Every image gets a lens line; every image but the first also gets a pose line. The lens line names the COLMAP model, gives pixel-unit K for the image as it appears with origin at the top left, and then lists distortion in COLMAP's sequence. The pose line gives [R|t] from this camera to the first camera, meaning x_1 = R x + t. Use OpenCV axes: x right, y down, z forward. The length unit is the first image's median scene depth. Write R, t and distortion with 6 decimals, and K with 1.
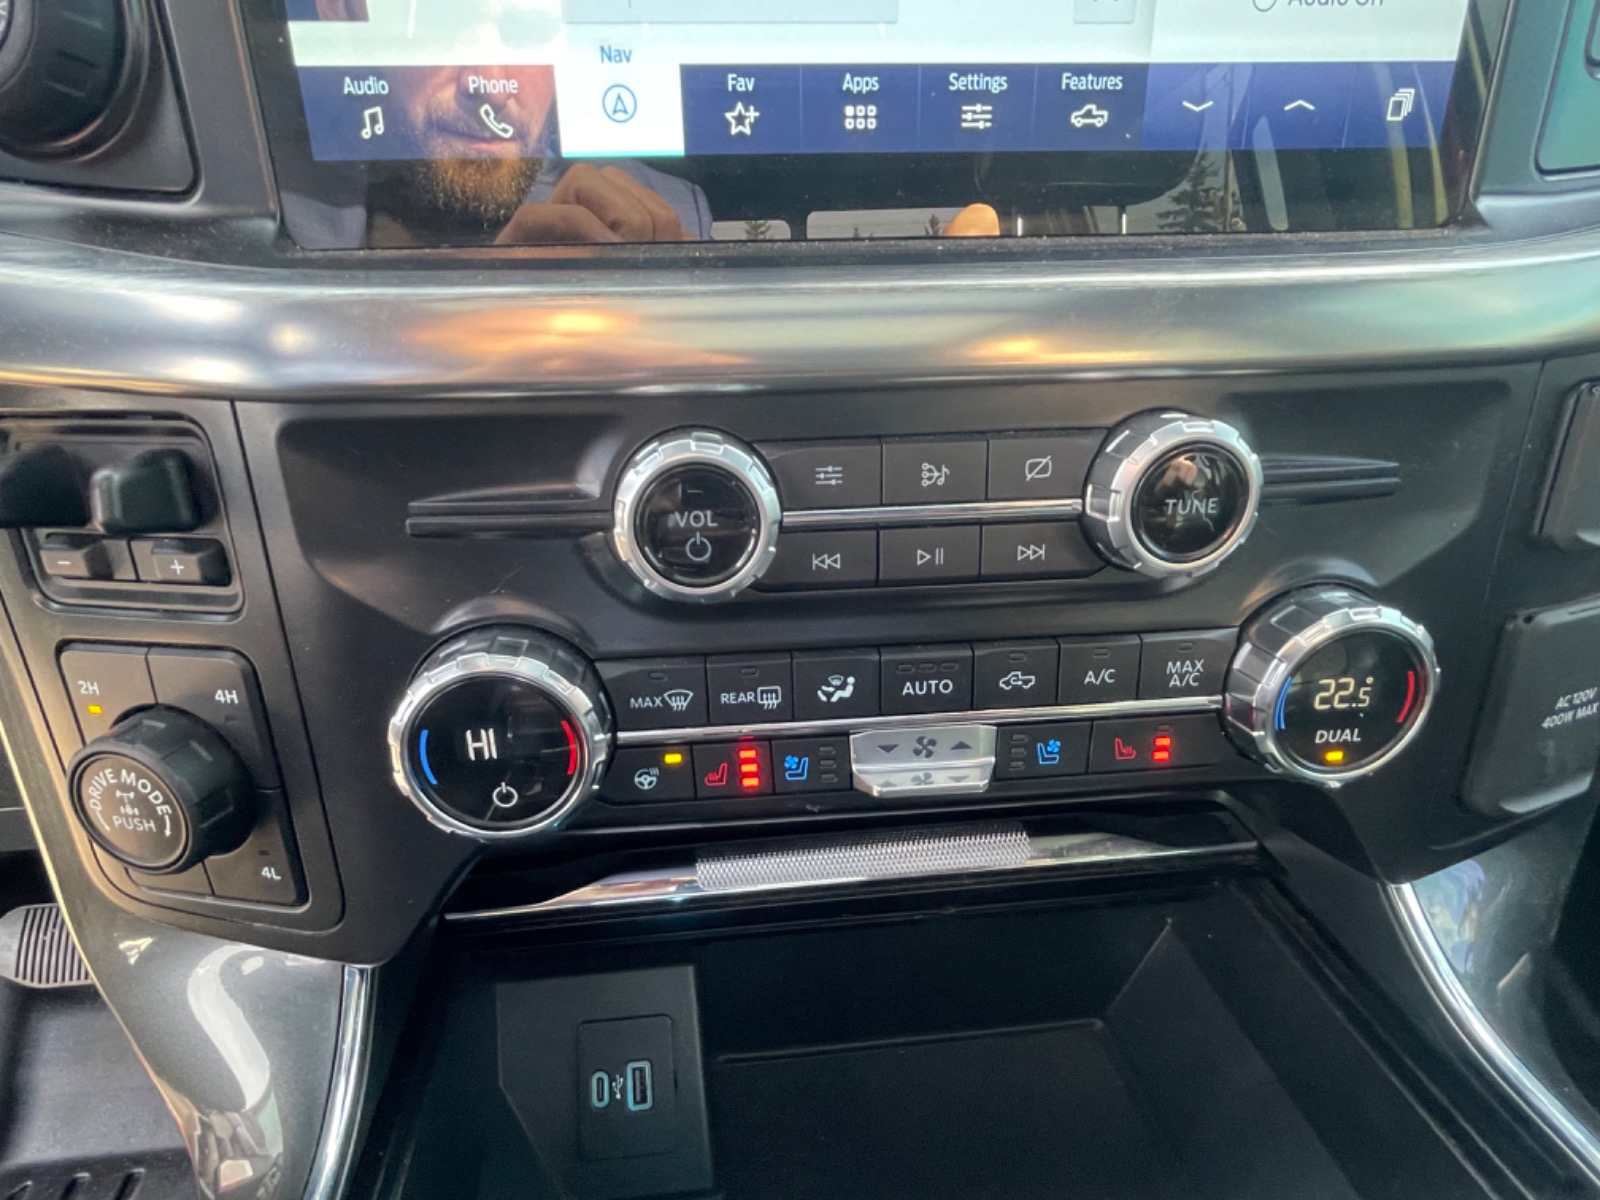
lens RADIAL K [[824.5, 0, 754.9], [0, 824.5, 647.7], [0, 0, 1]] dist [0.023281, -0.015032]
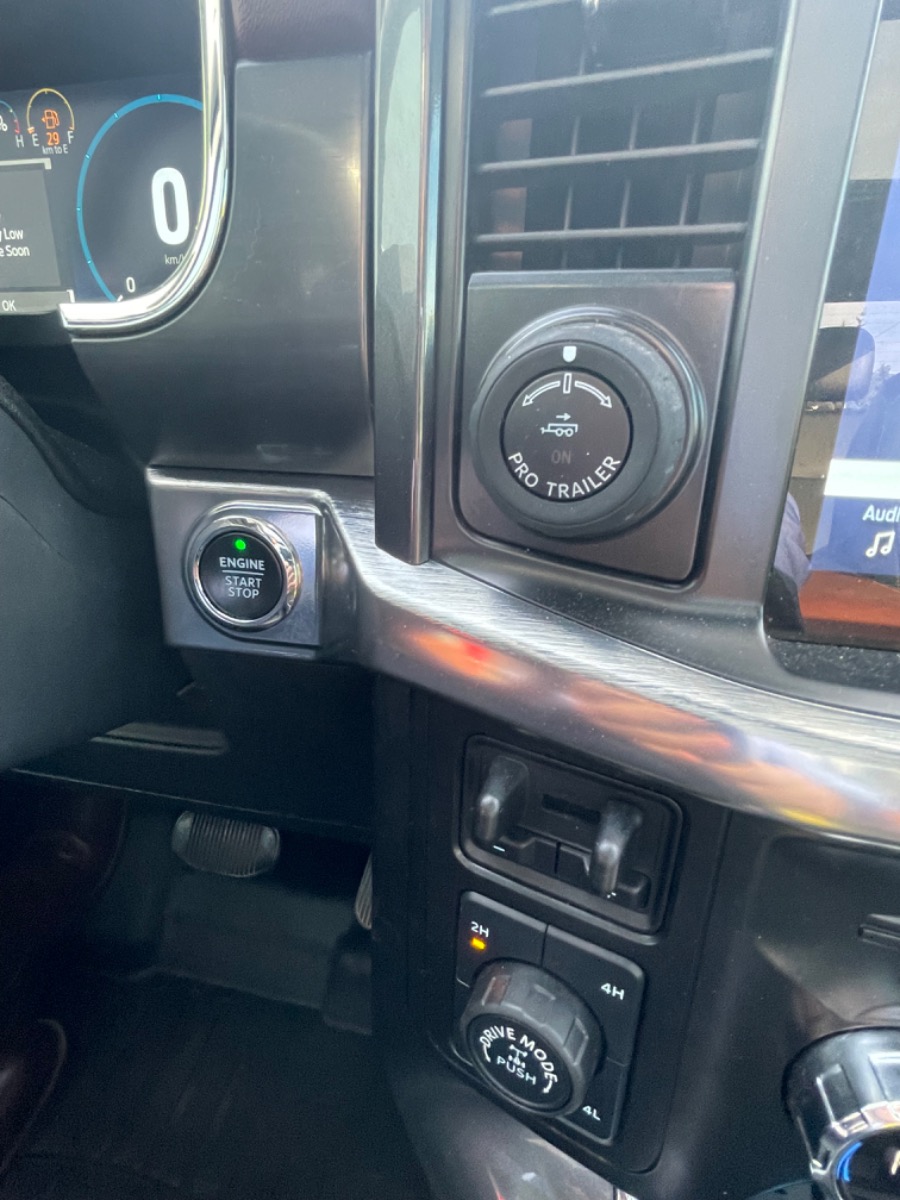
lens RADIAL K [[618.4, 0, 414.0], [0, 618.4, 582.9], [0, 0, 1]] dist [0.023281, -0.015032]
pose [[0.952606, 0.141760, -0.269156, -0.756956], [-0.145213, 0.989375, 0.007145, -0.473057], [0.267309, 0.032279, 0.963070, 0.077570]]
